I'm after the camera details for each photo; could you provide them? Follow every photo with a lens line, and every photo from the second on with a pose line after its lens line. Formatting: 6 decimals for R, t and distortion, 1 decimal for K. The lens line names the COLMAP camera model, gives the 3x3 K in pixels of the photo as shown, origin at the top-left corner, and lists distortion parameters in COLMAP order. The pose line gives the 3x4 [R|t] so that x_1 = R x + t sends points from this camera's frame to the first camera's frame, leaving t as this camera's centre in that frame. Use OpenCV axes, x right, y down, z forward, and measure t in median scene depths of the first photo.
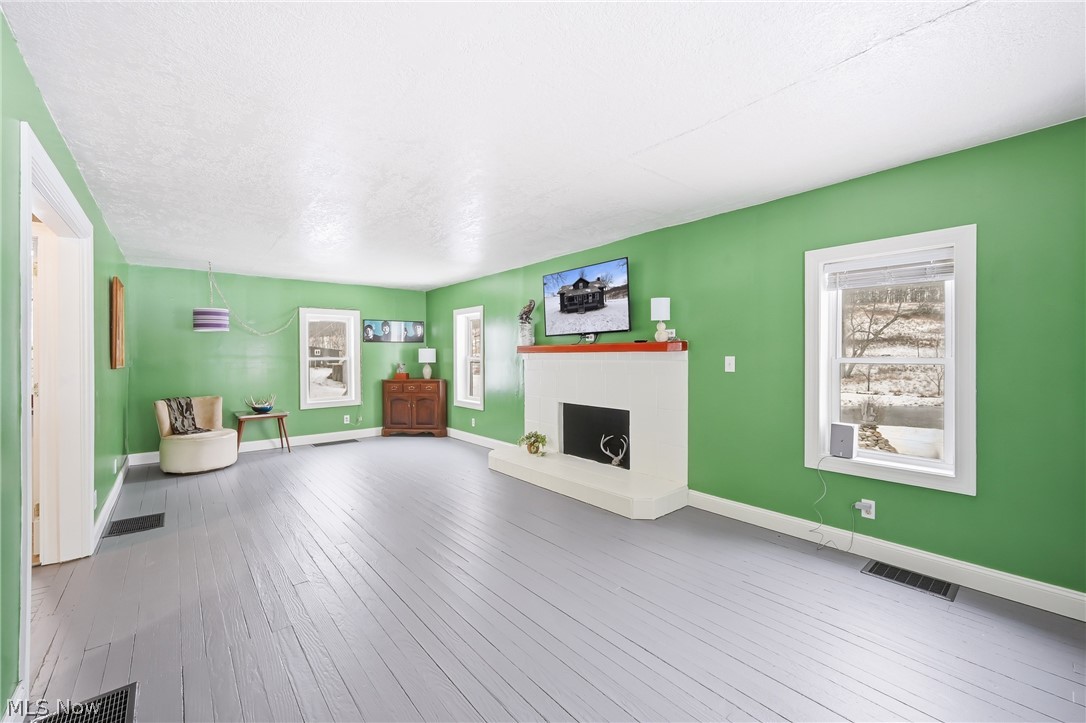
lens RADIAL K [[440.6, 0, 546.3], [0, 440.6, 354.8], [0, 0, 1]] dist [-0.001571, -0.000111]
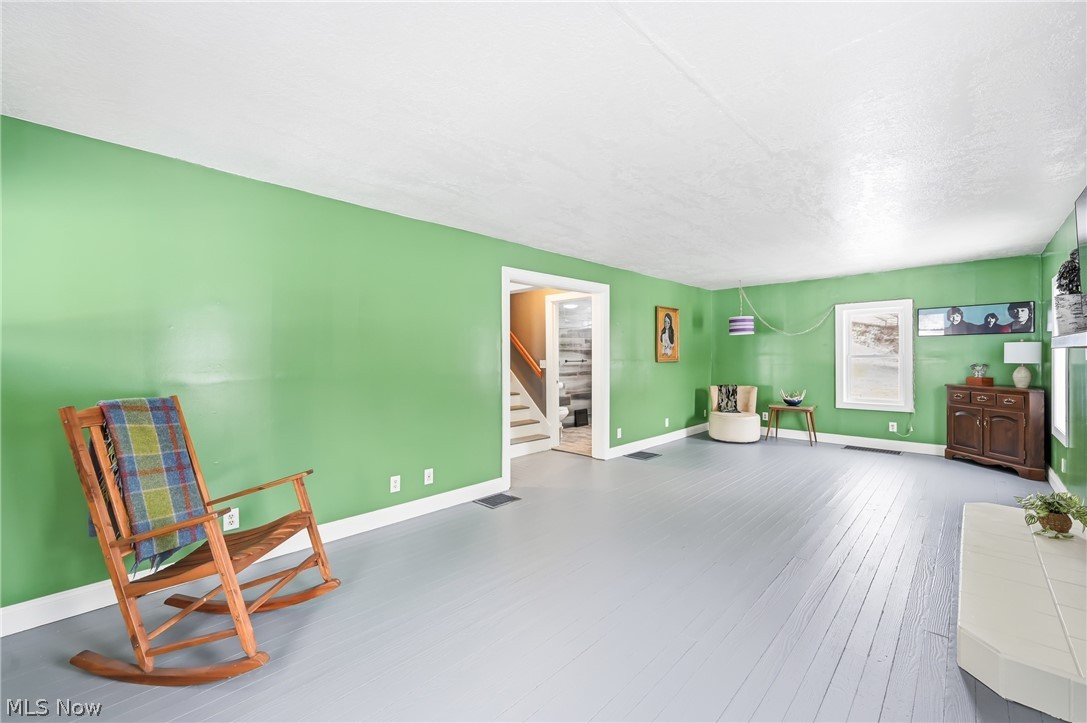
lens RADIAL K [[441.0, 0, 546.8], [0, 441.0, 354.8], [0, 0, 1]] dist [-0.001571, -0.000111]
pose [[0.106500, 0.003438, -0.994307, 0.371597], [0.005998, 0.999974, 0.004100, -0.002736], [0.994295, -0.006401, 0.106477, 0.261111]]
